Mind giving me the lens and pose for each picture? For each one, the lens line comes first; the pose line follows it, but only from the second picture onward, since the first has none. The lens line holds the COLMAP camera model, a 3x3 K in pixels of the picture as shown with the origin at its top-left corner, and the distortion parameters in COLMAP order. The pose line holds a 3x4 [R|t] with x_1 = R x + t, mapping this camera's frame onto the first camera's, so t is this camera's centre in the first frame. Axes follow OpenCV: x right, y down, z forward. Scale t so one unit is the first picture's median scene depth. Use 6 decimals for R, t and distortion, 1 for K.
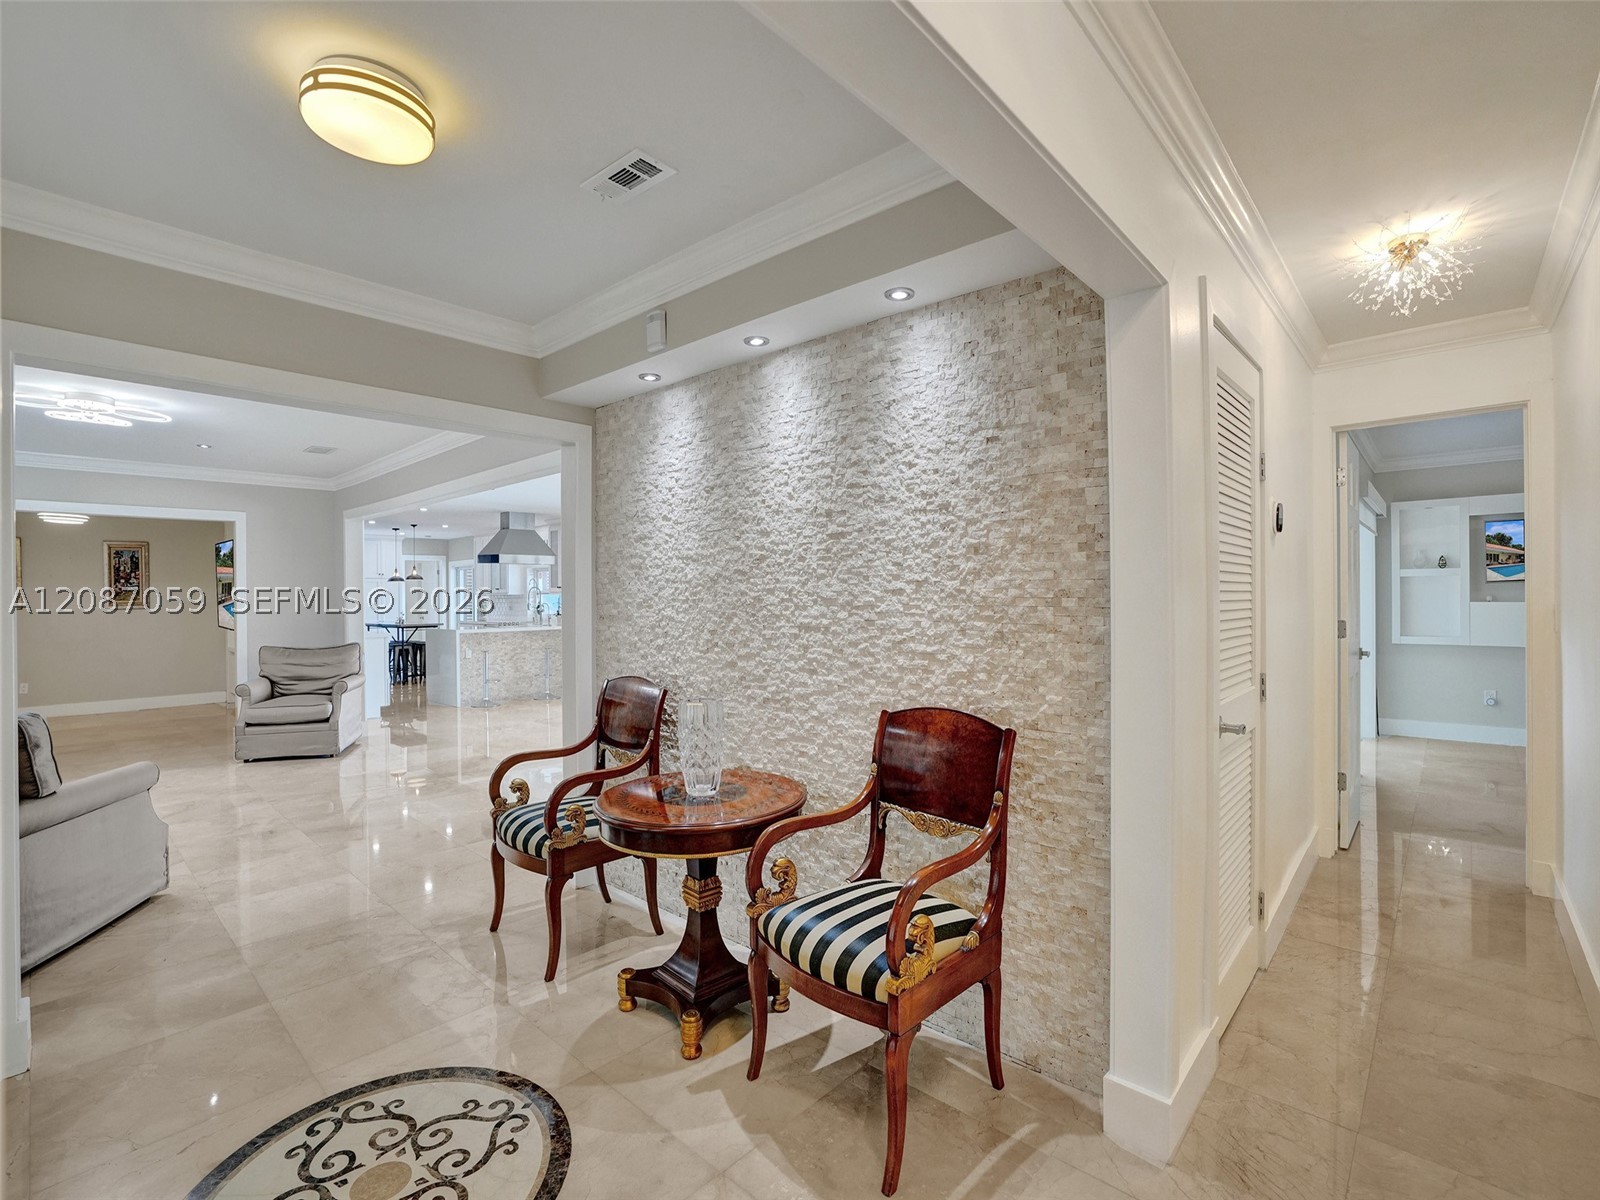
lens RADIAL K [[746.7, 0, 799.2], [0, 746.7, 594.6], [0, 0, 1]] dist [-0.052210, 0.018450]
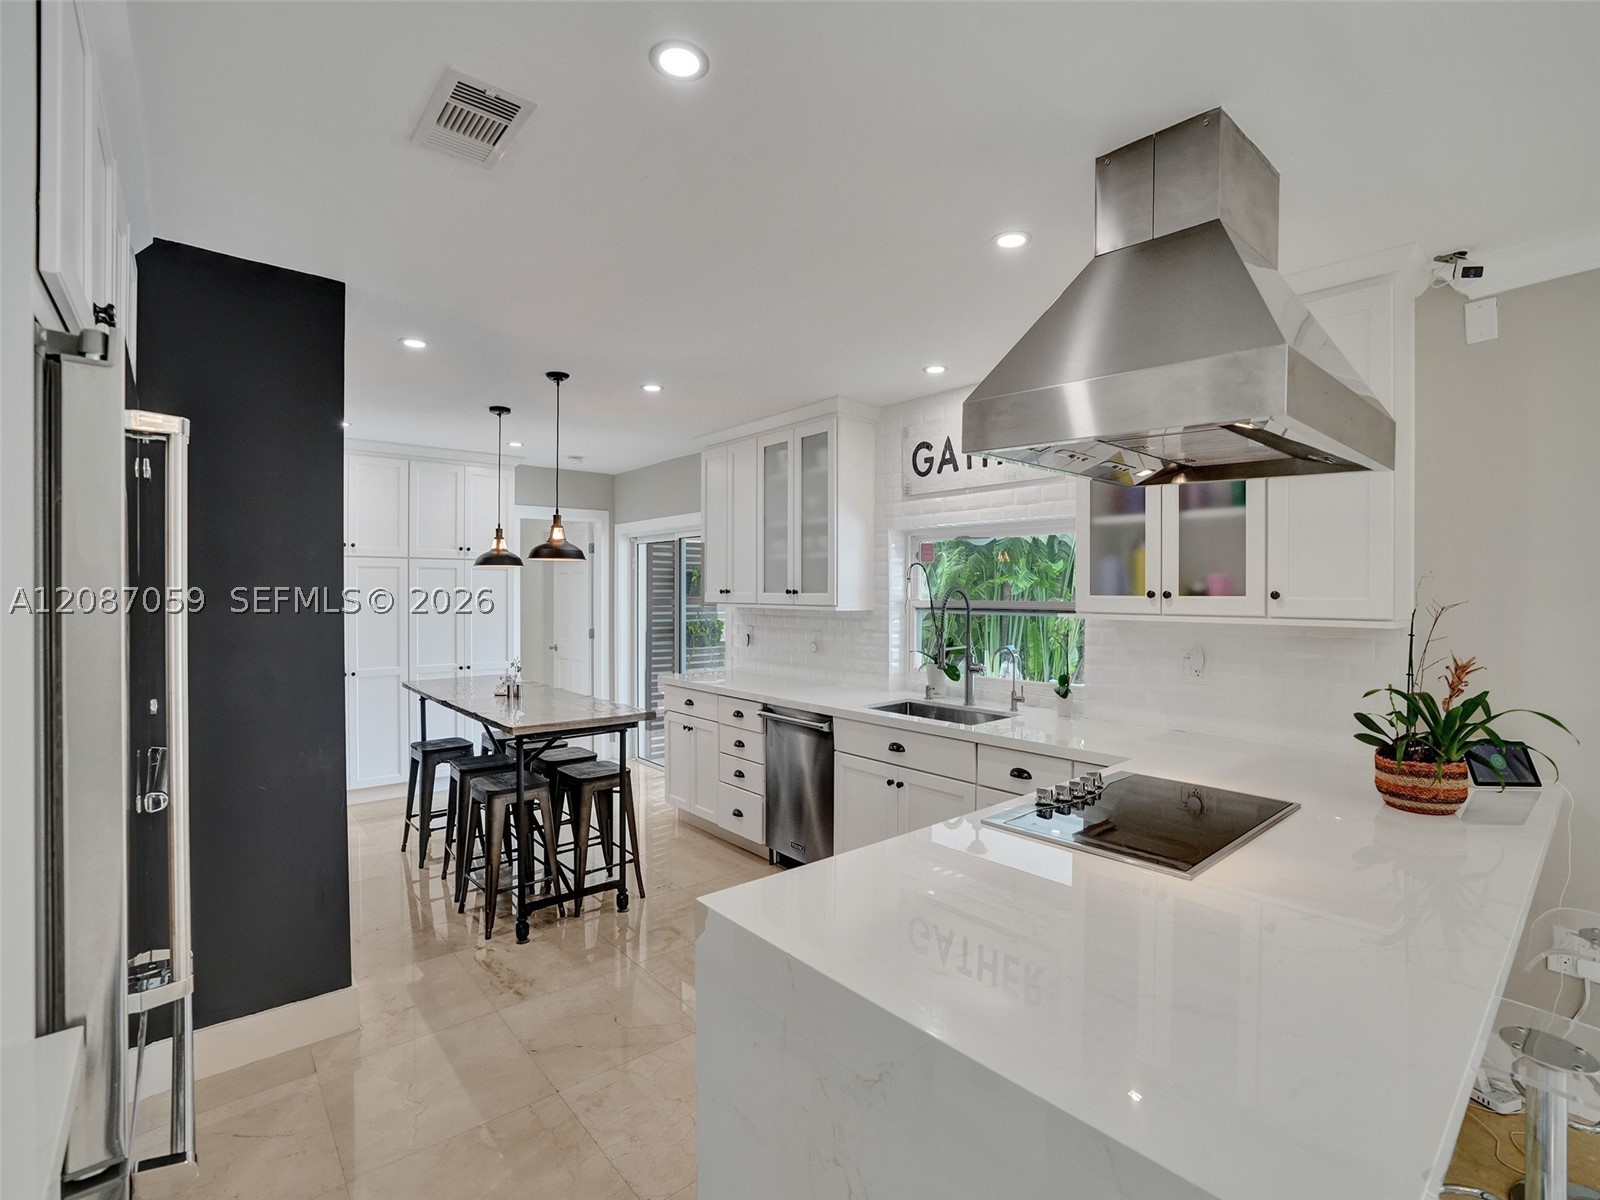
lens RADIAL K [[746.7, 0, 800.0], [0, 746.7, 602.5], [0, 0, 1]] dist [-0.052210, 0.018450]
pose [[0.992607, 0.017233, -0.120146, -0.451993], [-0.015145, 0.999718, 0.018268, -0.011037], [0.120427, -0.016313, 0.992588, 0.830731]]
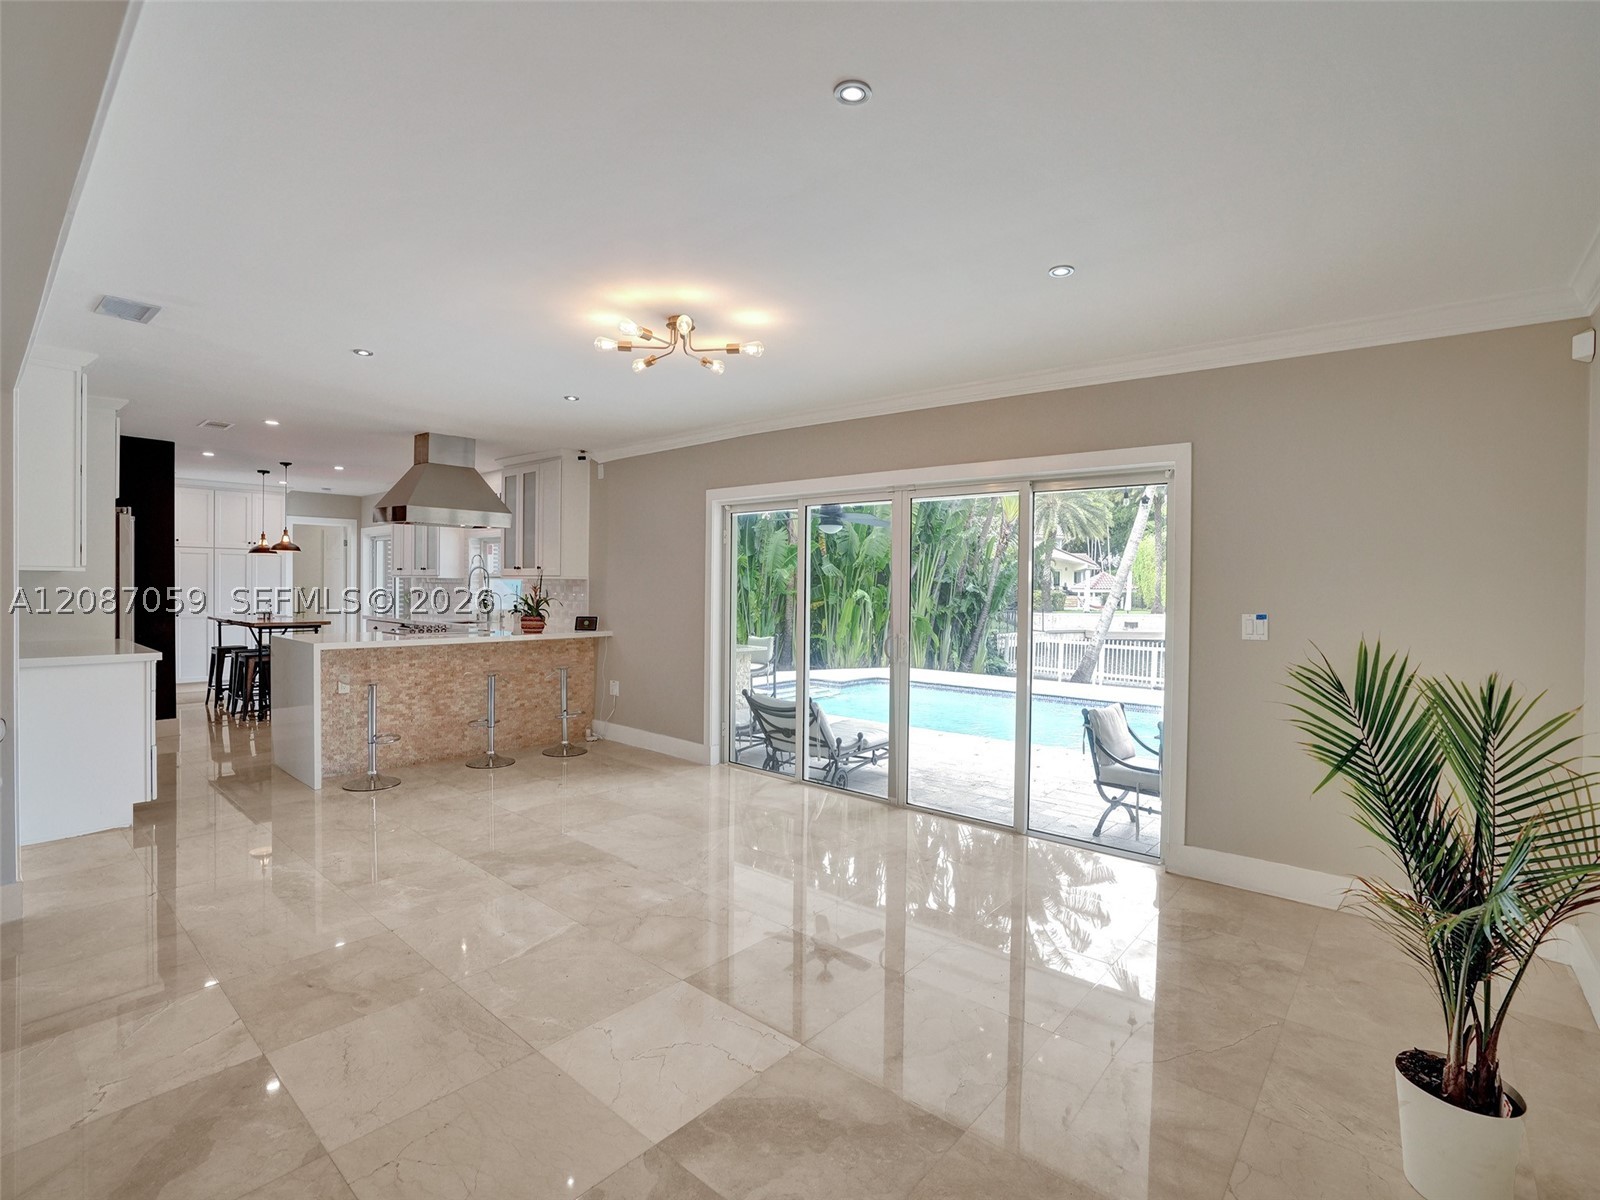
lens RADIAL K [[746.7, 0, 805.8], [0, 746.7, 599.7], [0, 0, 1]] dist [-0.052210, 0.018450]
pose [[0.998550, 0.024021, 0.048178, -0.124718], [-0.025080, 0.999454, 0.021503, -0.003160], [-0.047635, -0.022680, 0.998607, 0.412690]]
